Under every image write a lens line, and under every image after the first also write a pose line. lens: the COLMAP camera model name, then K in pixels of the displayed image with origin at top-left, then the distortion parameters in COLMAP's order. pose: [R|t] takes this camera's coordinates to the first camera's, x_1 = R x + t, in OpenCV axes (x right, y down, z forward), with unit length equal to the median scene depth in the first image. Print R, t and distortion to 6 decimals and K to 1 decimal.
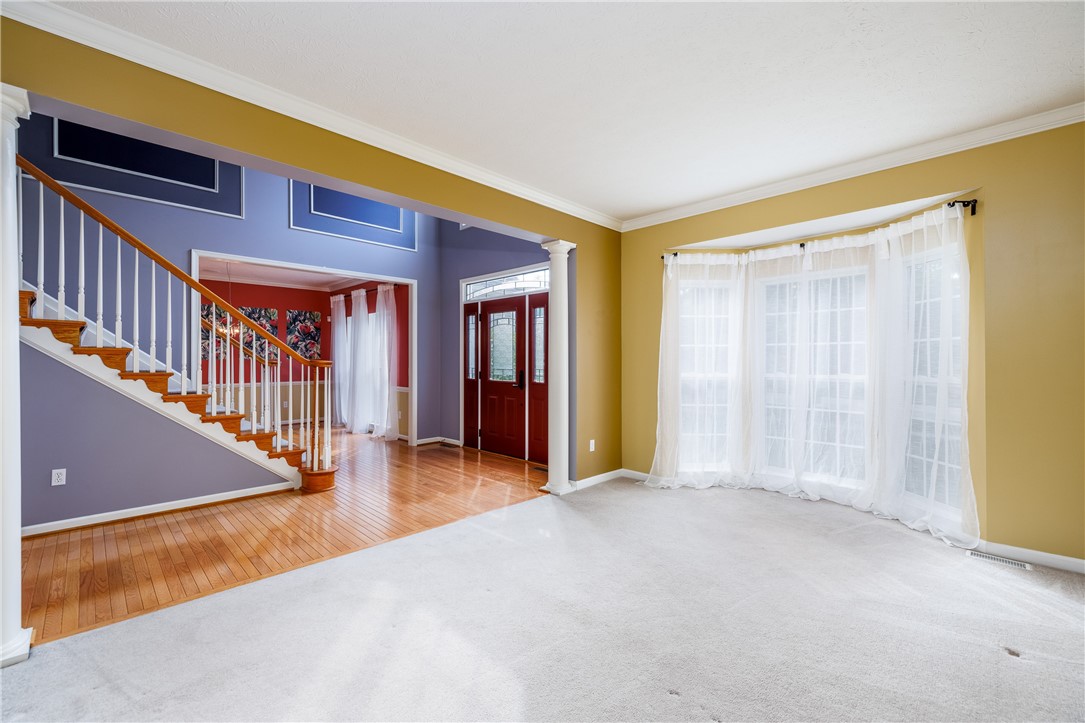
lens RADIAL K [[452.1, 0, 540.2], [0, 452.1, 363.6], [0, 0, 1]] dist [-0.002660, -0.000036]
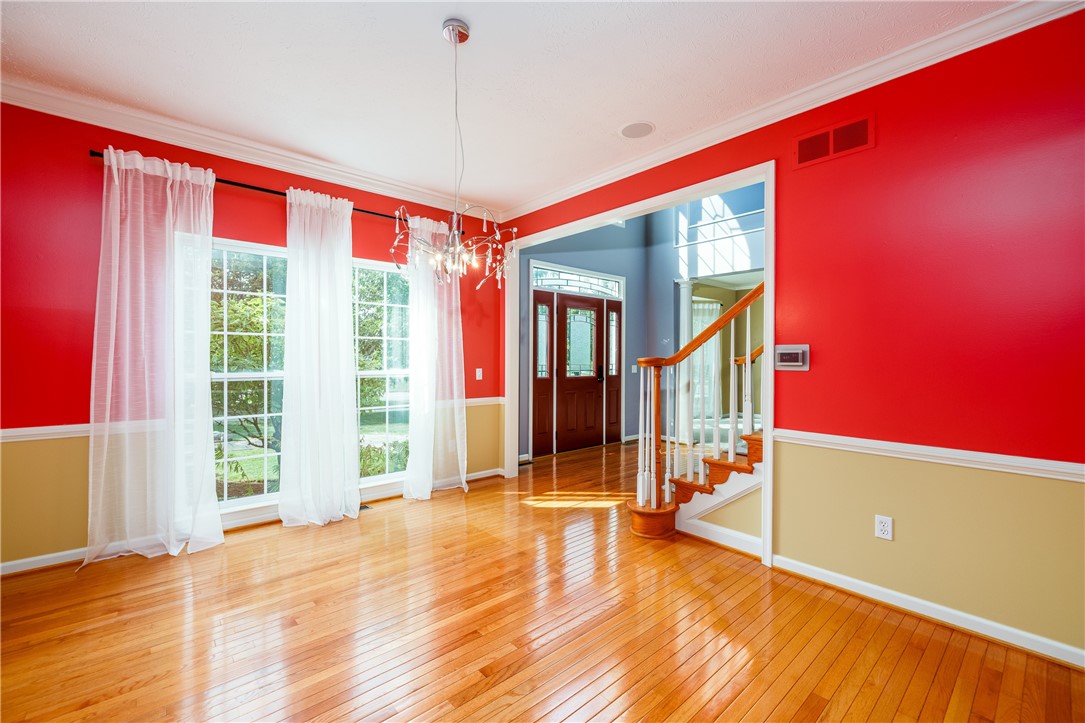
lens RADIAL K [[452.1, 0, 539.8], [0, 452.1, 357.4], [0, 0, 1]] dist [-0.002660, -0.000036]
pose [[0.065395, -0.008904, 0.997820, -1.078010], [0.000209, 0.999960, 0.008909, -0.013936], [-0.997859, -0.000374, 0.065395, 0.996537]]
